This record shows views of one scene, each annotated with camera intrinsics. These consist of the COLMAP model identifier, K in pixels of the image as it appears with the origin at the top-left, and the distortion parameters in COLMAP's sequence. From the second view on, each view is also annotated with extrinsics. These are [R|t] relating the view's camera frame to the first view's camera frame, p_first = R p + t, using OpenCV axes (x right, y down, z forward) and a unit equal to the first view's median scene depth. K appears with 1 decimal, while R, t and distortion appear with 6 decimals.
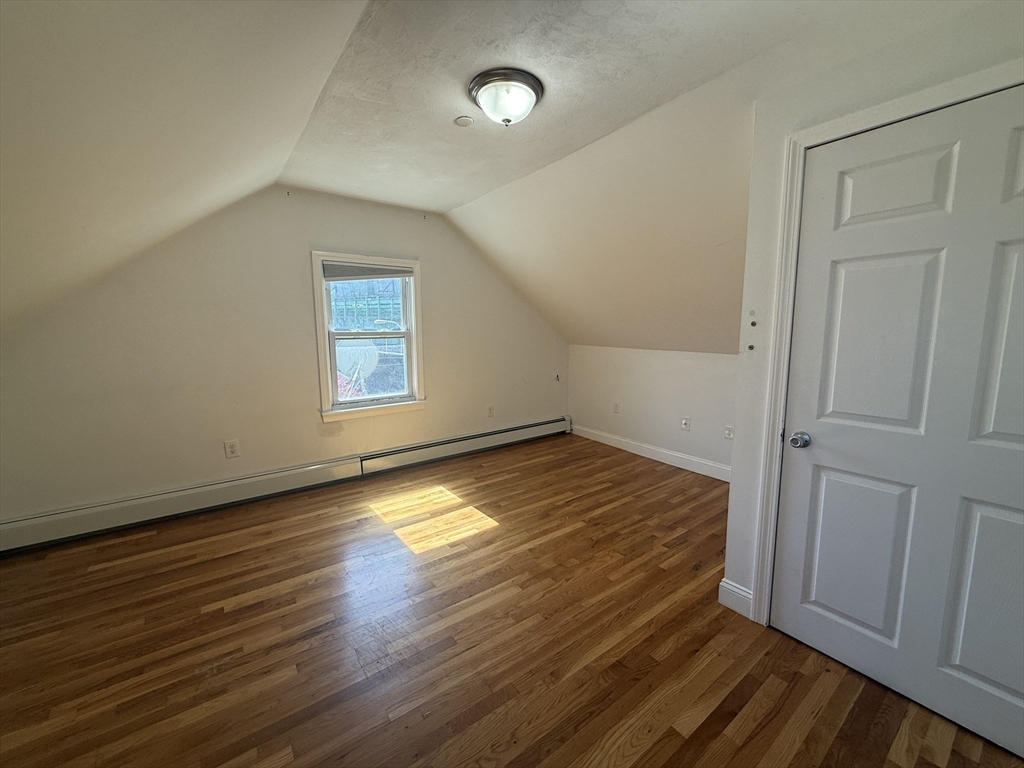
lens RADIAL K [[407.4, 0, 511.9], [0, 407.4, 380.9], [0, 0, 1]] dist [0.000603, -0.000127]
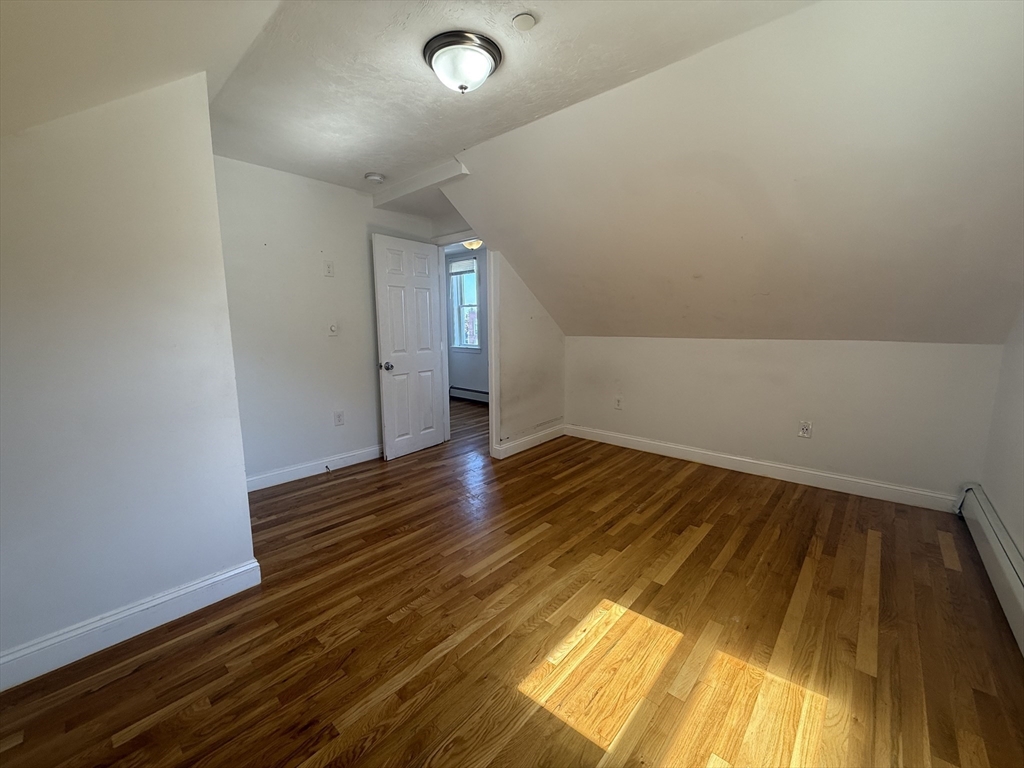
lens RADIAL K [[407.4, 0, 511.9], [0, 407.4, 380.9], [0, 0, 1]] dist [0.000603, -0.000127]
pose [[-0.979773, 0.040629, -0.195947, 0.076566], [-0.014095, 0.962730, 0.270097, -0.193138], [0.199617, 0.267396, -0.942684, 1.784730]]
